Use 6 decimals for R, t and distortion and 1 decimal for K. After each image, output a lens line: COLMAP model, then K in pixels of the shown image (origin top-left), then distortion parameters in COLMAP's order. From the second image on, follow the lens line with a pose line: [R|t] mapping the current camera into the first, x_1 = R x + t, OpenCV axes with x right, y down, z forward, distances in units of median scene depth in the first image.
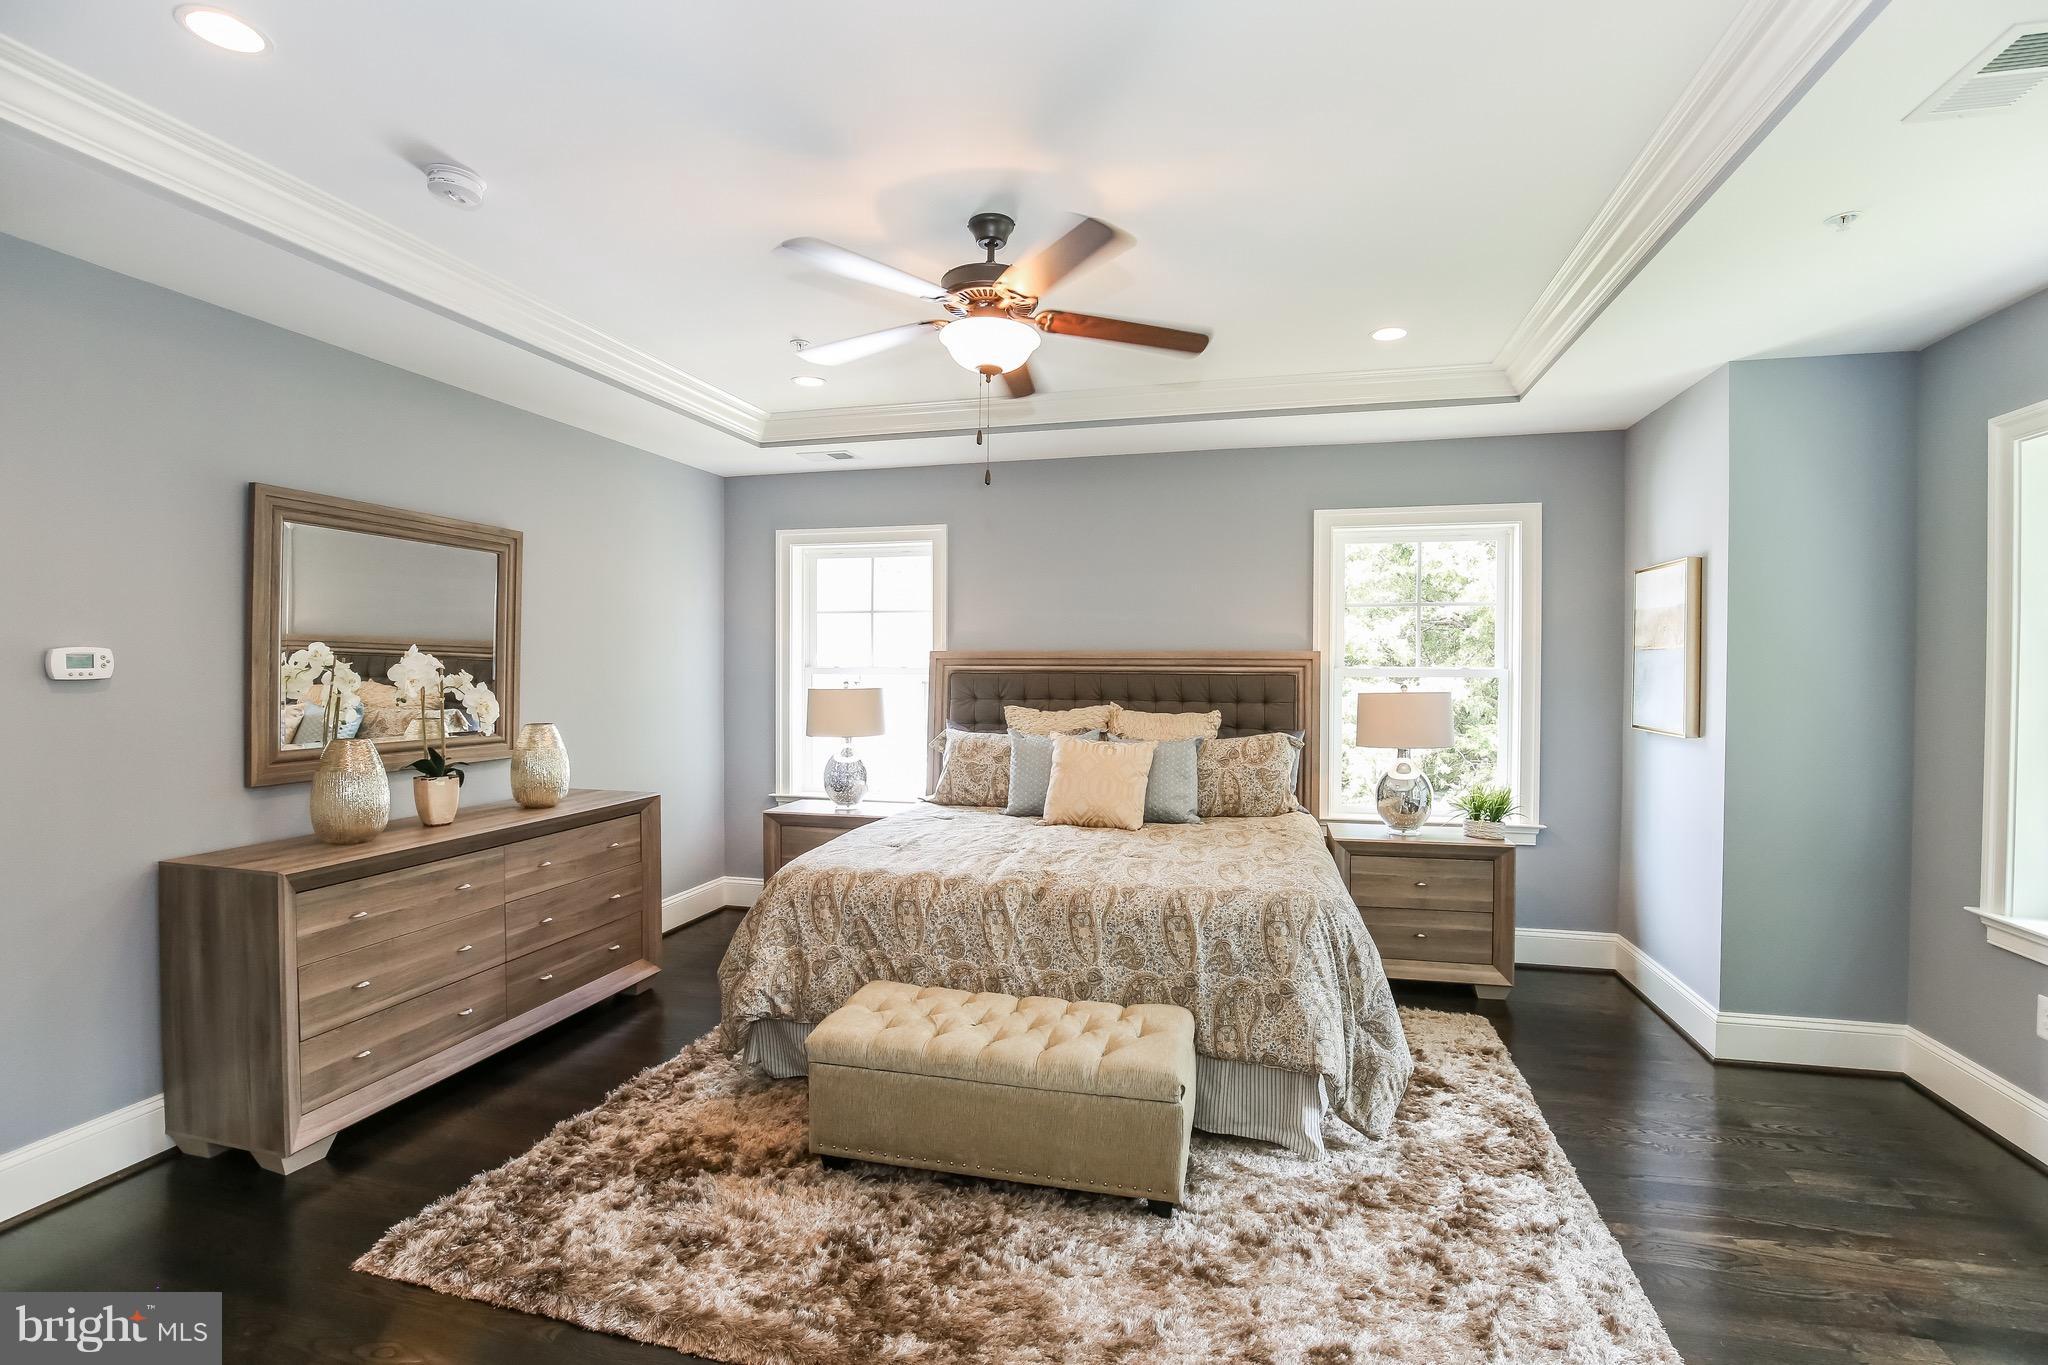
lens RADIAL K [[942.1, 0, 1030.8], [0, 942.1, 680.1], [0, 0, 1]] dist [-0.038726, 0.008594]
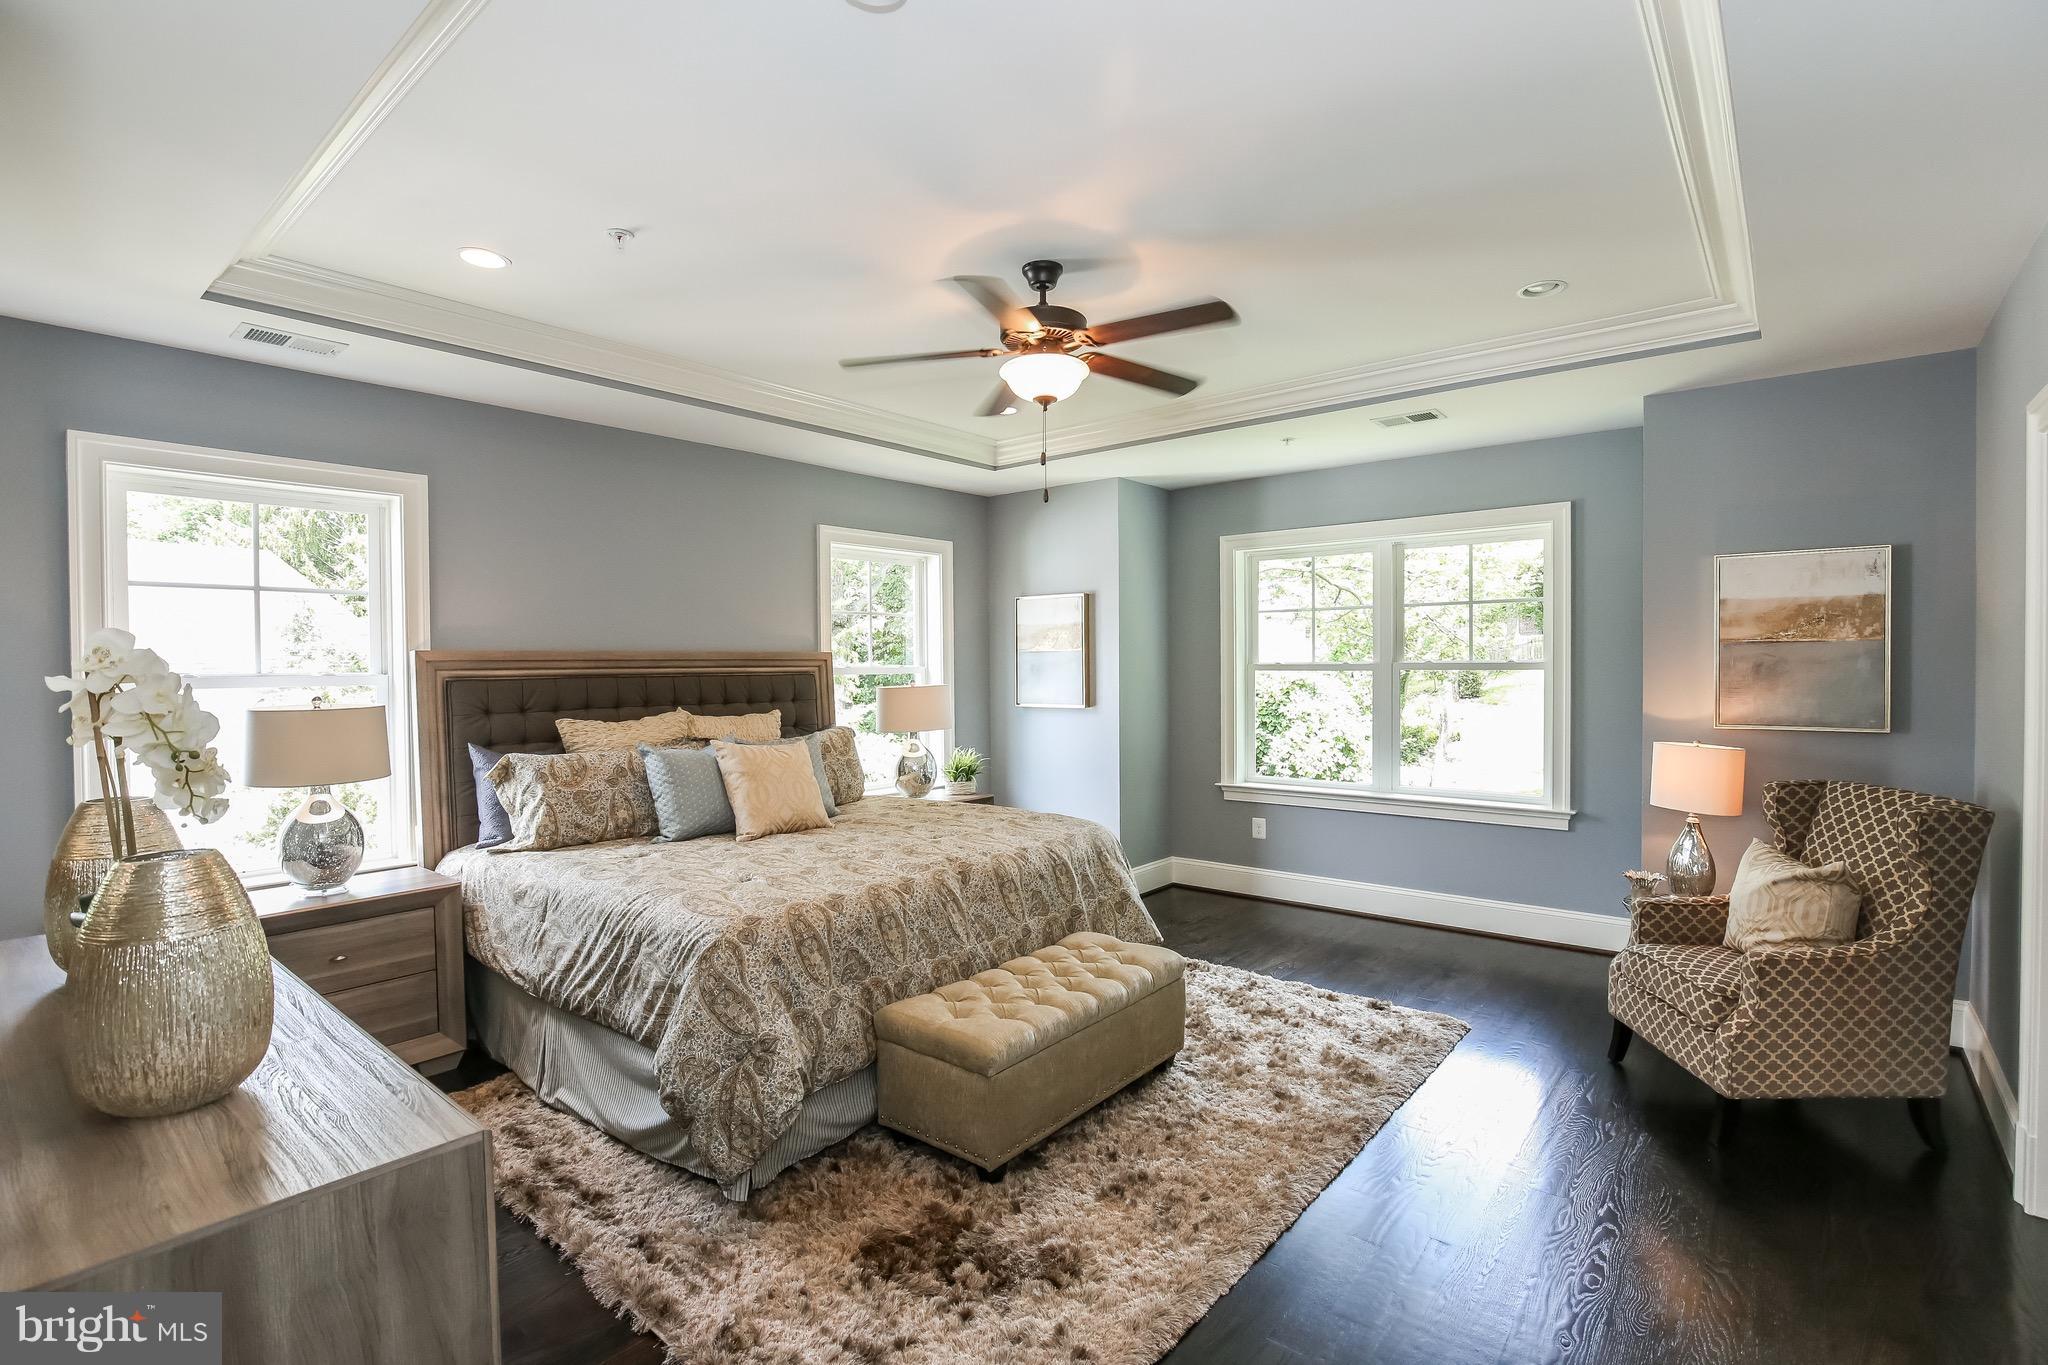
lens RADIAL K [[942.1, 0, 1030.8], [0, 942.1, 680.1], [0, 0, 1]] dist [-0.038726, 0.008594]
pose [[0.425787, -0.022501, 0.904543, -0.637672], [0.030558, 0.999478, 0.010478, -0.002063], [-0.904307, 0.023180, 0.426253, 0.330730]]
